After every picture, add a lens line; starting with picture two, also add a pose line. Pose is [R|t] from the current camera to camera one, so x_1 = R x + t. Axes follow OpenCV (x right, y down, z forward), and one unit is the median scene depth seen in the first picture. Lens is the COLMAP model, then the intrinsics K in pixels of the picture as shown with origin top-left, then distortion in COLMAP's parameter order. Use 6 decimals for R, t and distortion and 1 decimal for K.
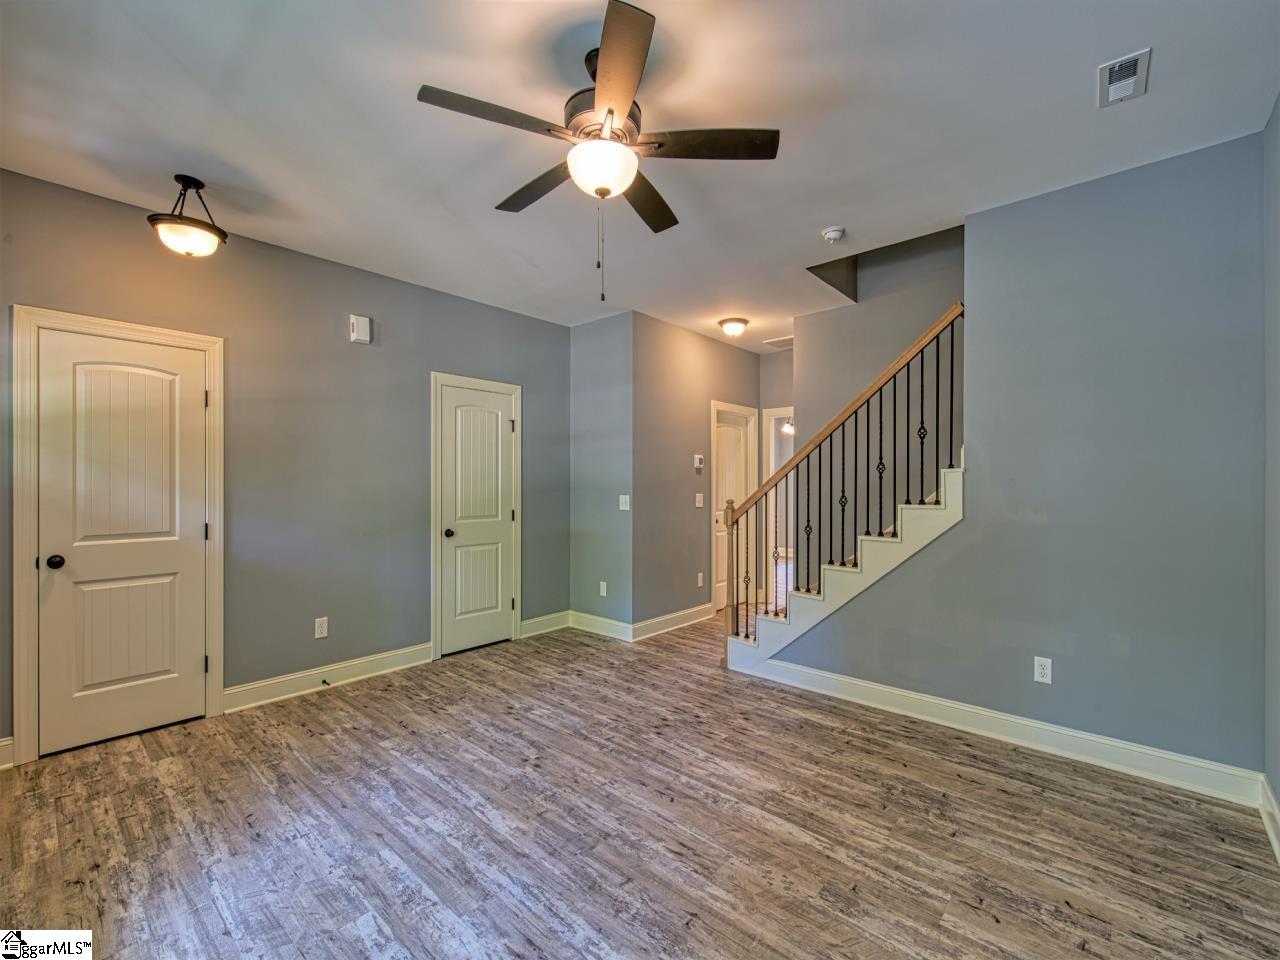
lens RADIAL K [[551.3, 0, 643.8], [0, 551.3, 483.3], [0, 0, 1]] dist [0.003412, -0.001756]
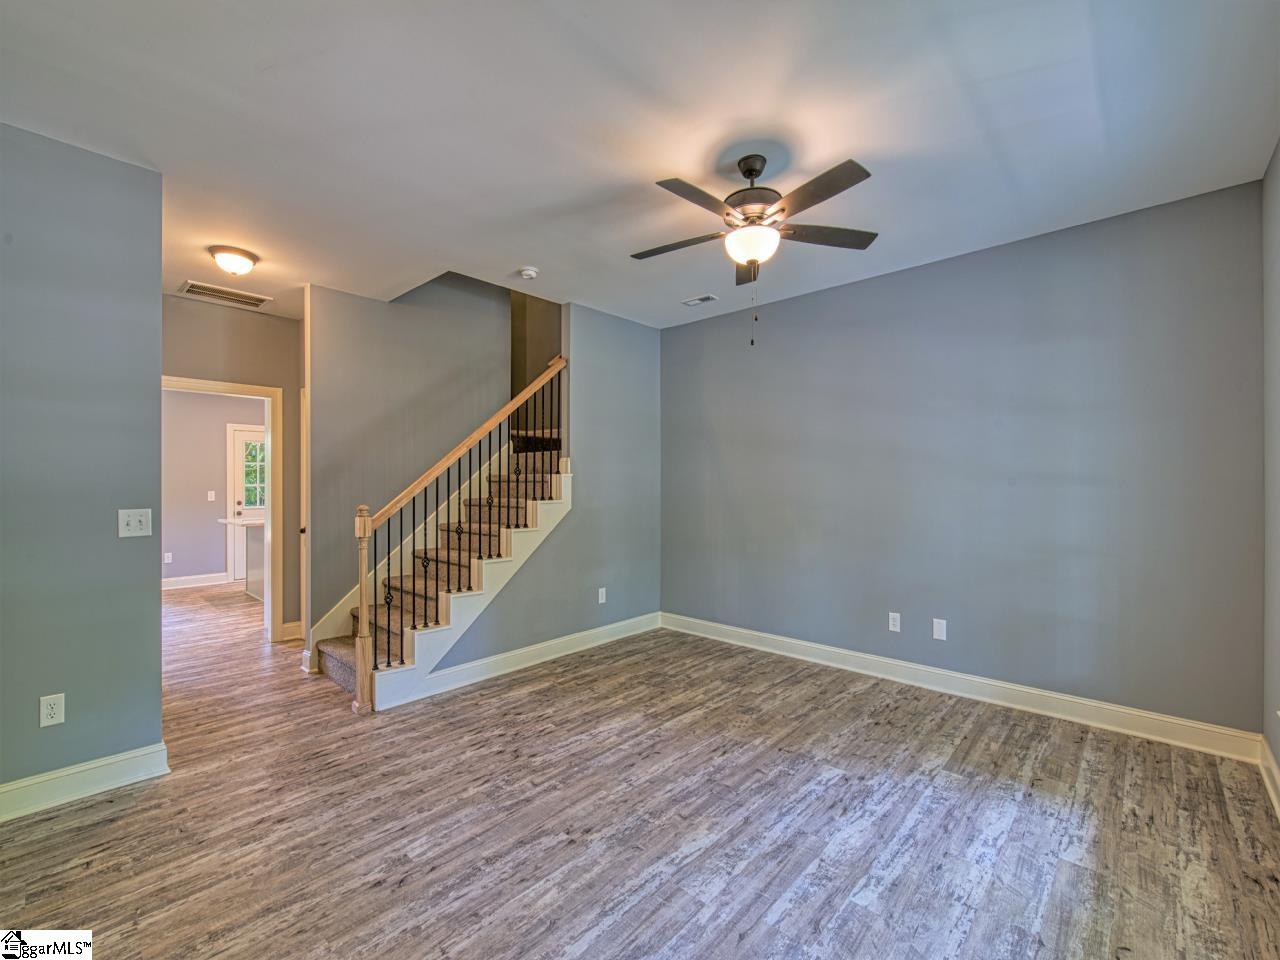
lens RADIAL K [[551.3, 0, 643.8], [0, 551.3, 483.3], [0, 0, 1]] dist [0.003412, -0.001756]
pose [[0.015547, -0.001431, 0.999878, -0.976921], [0.005068, 0.999986, 0.001352, -0.003970], [-0.999866, 0.005047, 0.015554, 0.871529]]
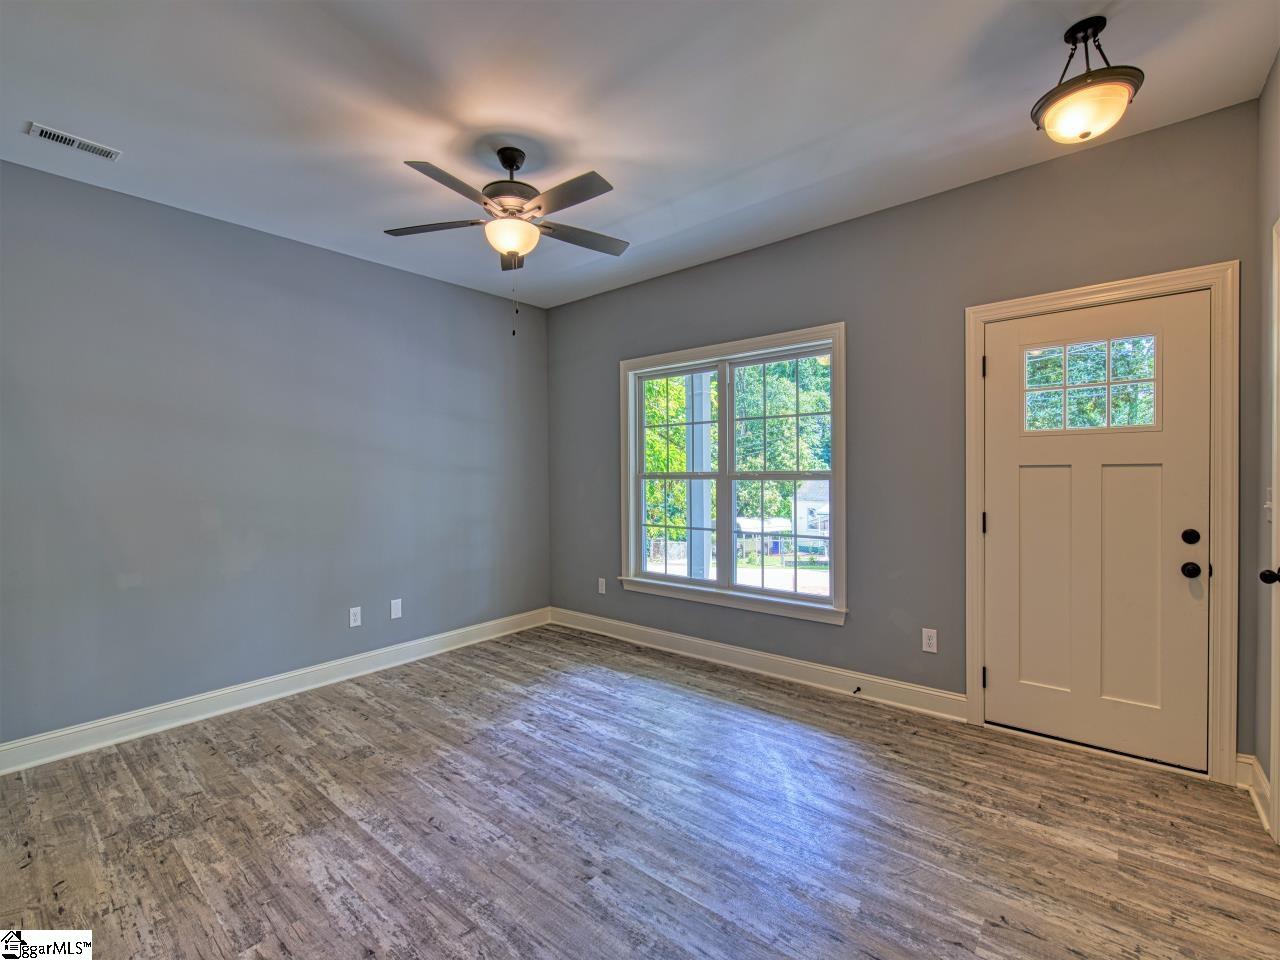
lens RADIAL K [[567.5, 0, 643.8], [0, 567.5, 484.8], [0, 0, 1]] dist [0.002224, -0.001315]
pose [[-0.999431, 0.012977, -0.031139, -0.242251], [0.012152, 0.999575, 0.026513, -0.002458], [0.031469, 0.026120, -0.999163, 1.677734]]
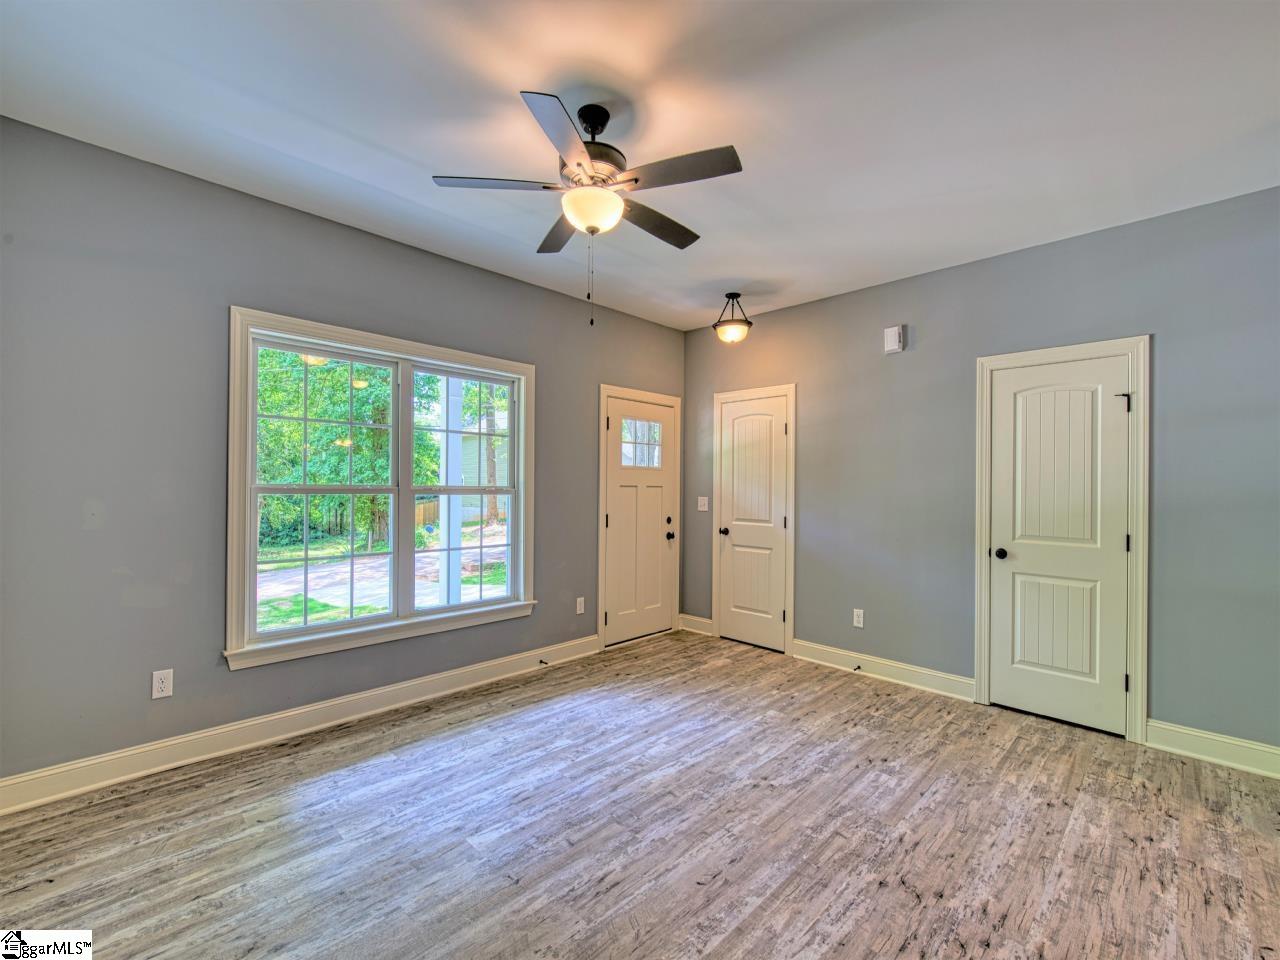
lens RADIAL K [[551.3, 0, 643.8], [0, 551.3, 483.3], [0, 0, 1]] dist [0.003412, -0.001756]
pose [[-0.053033, -0.005679, -0.998577, 0.741929], [-0.013480, 0.999897, -0.004971, -0.000851], [0.998502, 0.013197, -0.053104, 0.823778]]
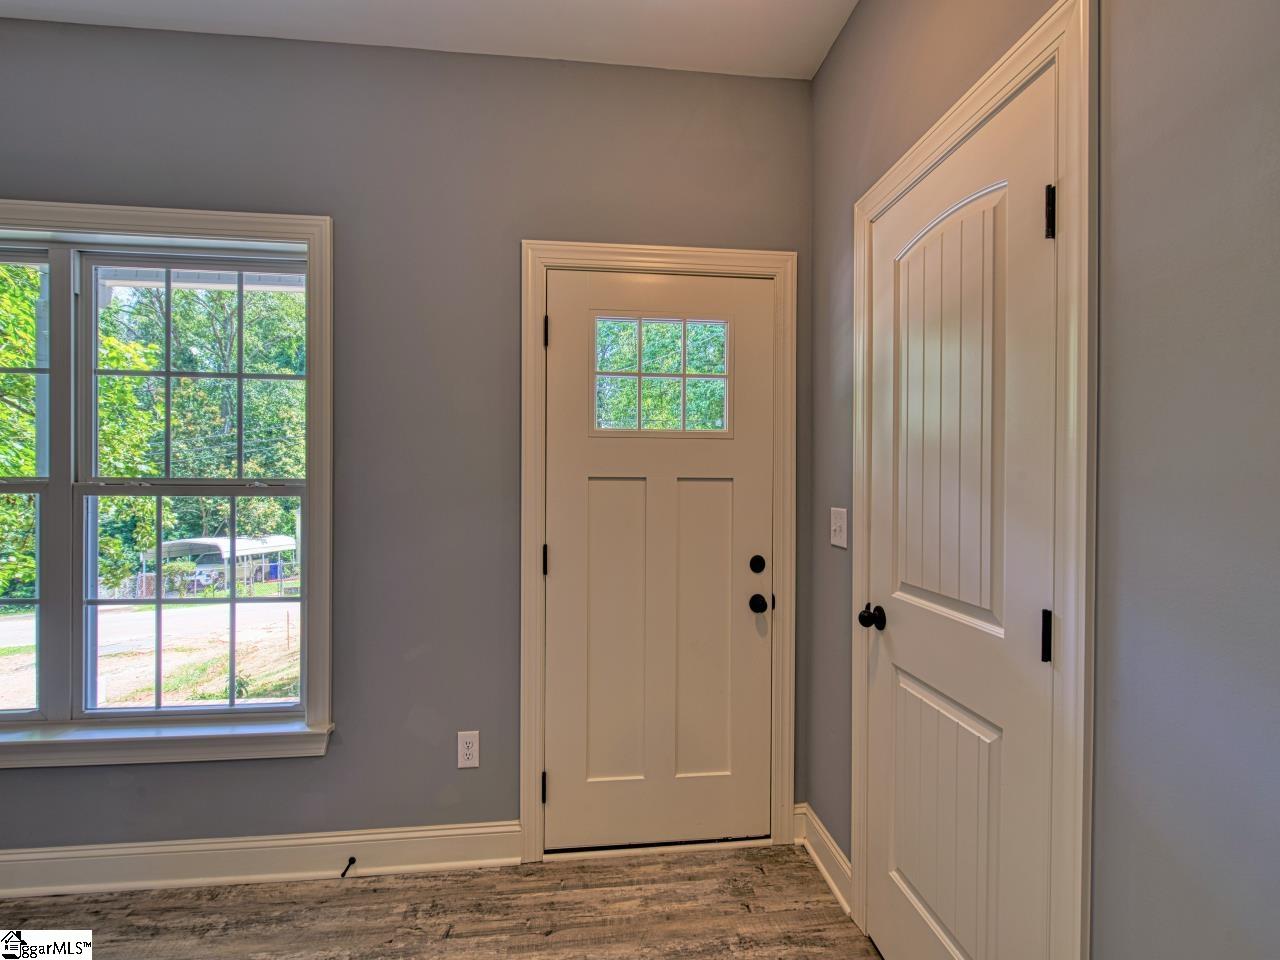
lens RADIAL K [[565.0, 0, 645.1], [0, 565.0, 482.8], [0, 0, 1]] dist [0.000458, -0.001438]
pose [[-0.672866, -0.001161, -0.739763, -0.465895], [-0.009204, 0.999935, 0.006802, 0.000074], [0.739707, 0.011386, -0.672833, 1.211216]]
